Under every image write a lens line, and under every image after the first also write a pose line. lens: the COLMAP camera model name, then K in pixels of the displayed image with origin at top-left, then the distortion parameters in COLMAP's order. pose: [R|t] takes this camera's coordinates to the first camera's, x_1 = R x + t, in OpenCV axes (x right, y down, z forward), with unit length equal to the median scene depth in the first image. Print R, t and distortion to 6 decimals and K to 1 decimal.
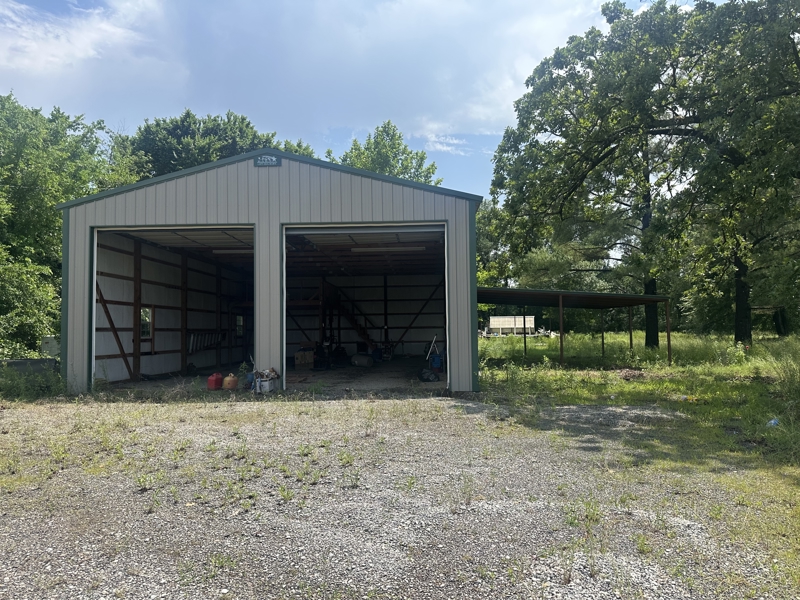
lens RADIAL K [[562.2, 0, 405.0], [0, 562.2, 301.0], [0, 0, 1]] dist [0.129247, -0.184893]
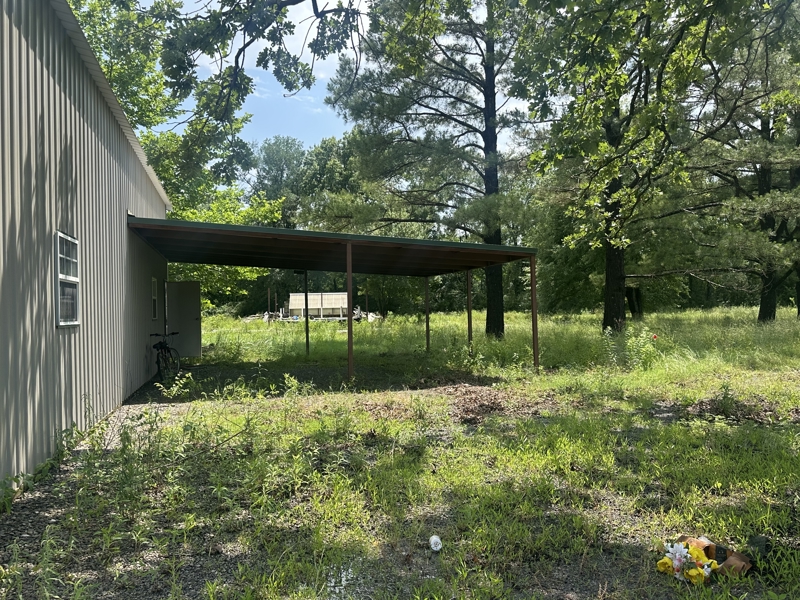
lens RADIAL K [[675.8, 0, 400.0], [0, 675.8, 300.0], [0, 0, 1]] dist [0.001041, 0.000153]
pose [[0.959495, -0.005028, 0.281680, 0.094011], [-0.004703, 0.999416, 0.033858, 0.012849], [-0.281686, -0.033811, 0.958911, 0.255984]]
